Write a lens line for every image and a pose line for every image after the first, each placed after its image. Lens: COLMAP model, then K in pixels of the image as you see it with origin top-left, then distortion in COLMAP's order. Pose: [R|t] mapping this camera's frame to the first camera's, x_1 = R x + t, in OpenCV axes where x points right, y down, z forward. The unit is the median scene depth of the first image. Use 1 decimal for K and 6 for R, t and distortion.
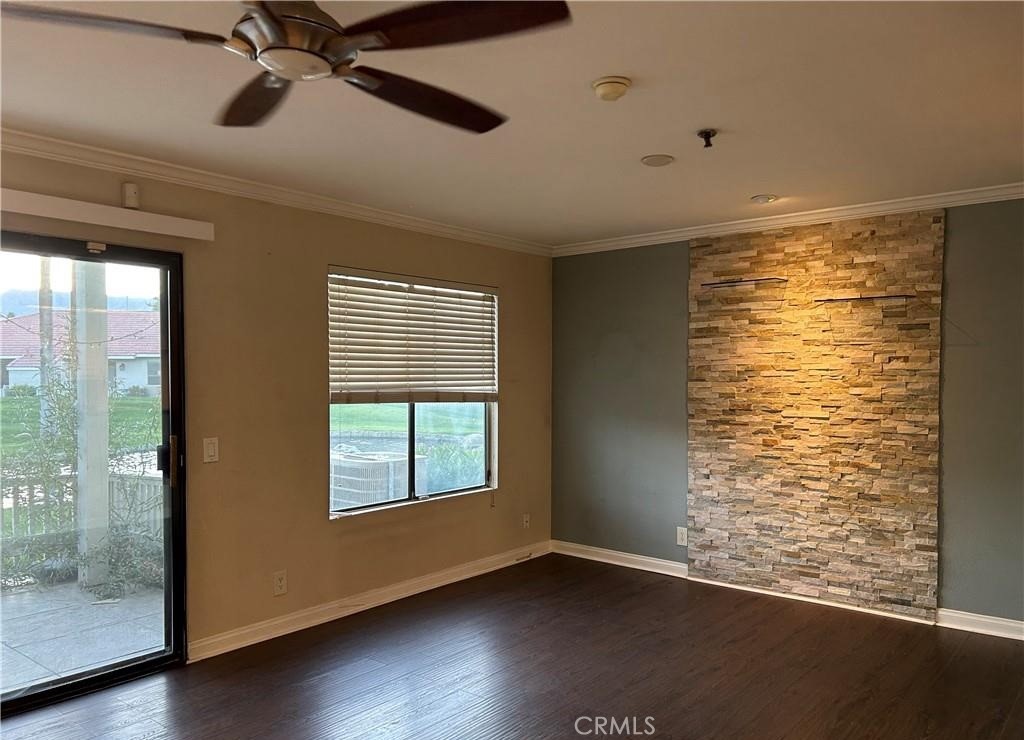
lens RADIAL K [[771.5, 0, 513.9], [0, 771.5, 392.3], [0, 0, 1]] dist [0.071683, -0.082357]
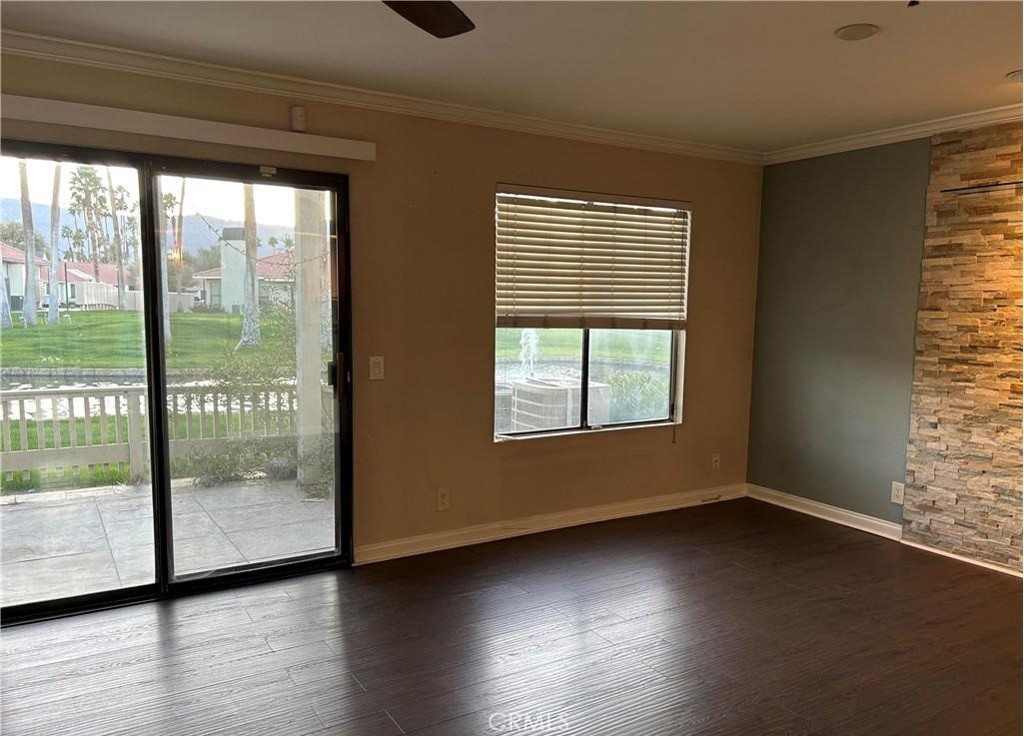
lens RADIAL K [[769.7, 0, 510.4], [0, 769.7, 388.1], [0, 0, 1]] dist [0.057655, -0.068607]
pose [[0.945386, 0.051111, -0.321921, 0.091825], [-0.021685, 0.995304, 0.094341, -0.000577], [0.325231, -0.082208, 0.942054, 0.071517]]
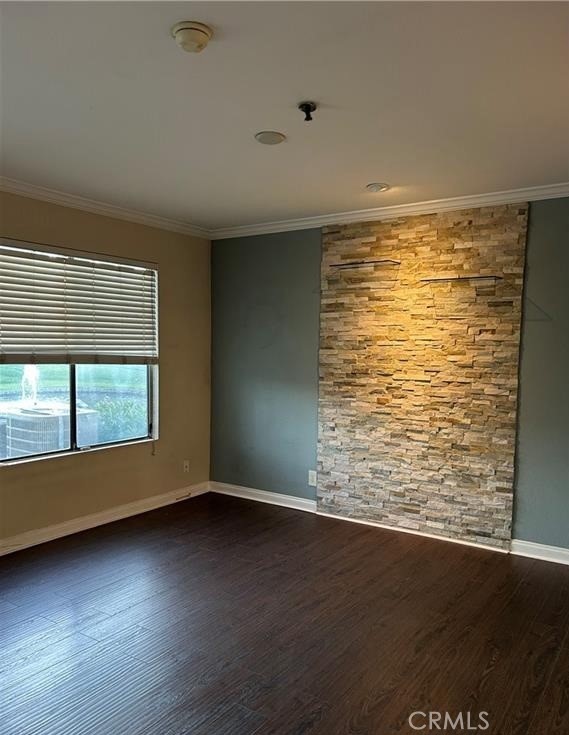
lens RADIAL K [[573.2, 0, 284.2], [0, 573.2, 389.0], [0, 0, 1]] dist [0.159126, -0.348932]
pose [[0.995511, 0.007422, 0.094355, 0.096958], [-0.012396, 0.998558, 0.052235, 0.002037], [-0.093831, -0.053170, 0.994167, 0.138967]]
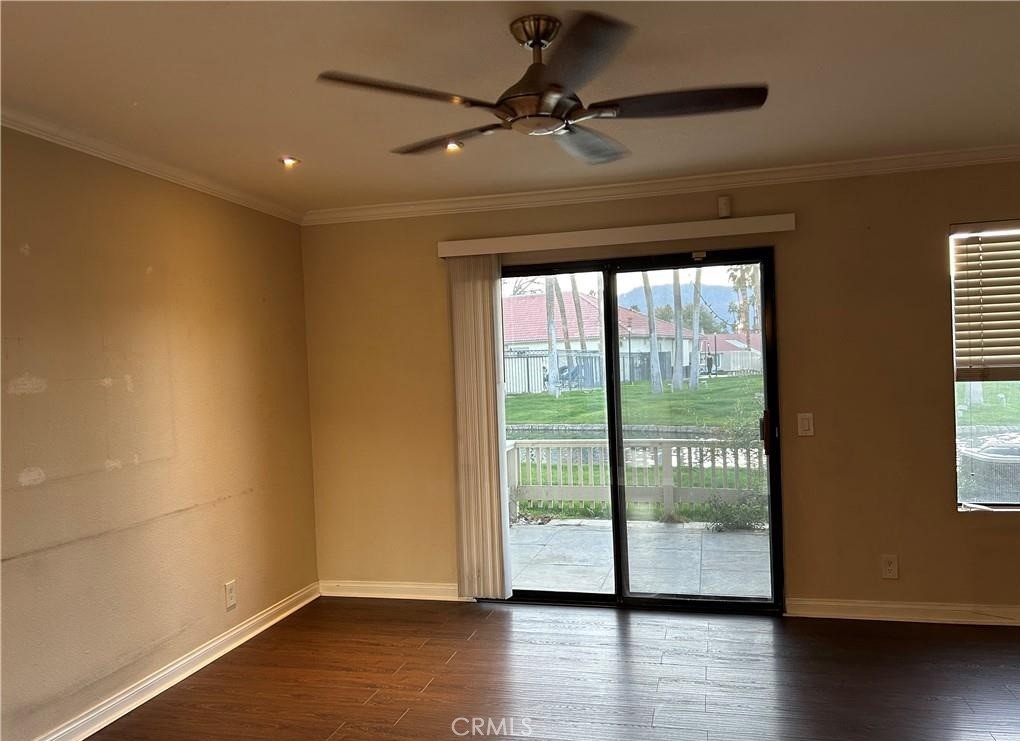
lens RADIAL K [[768.5, 0, 511.9], [0, 768.5, 392.7], [0, 0, 1]] dist [0.071683, -0.082357]
pose [[0.418130, 0.011439, -0.908315, 0.332508], [0.020211, 0.999556, 0.021892, -0.001548], [0.908162, -0.027511, 0.417713, 0.155397]]
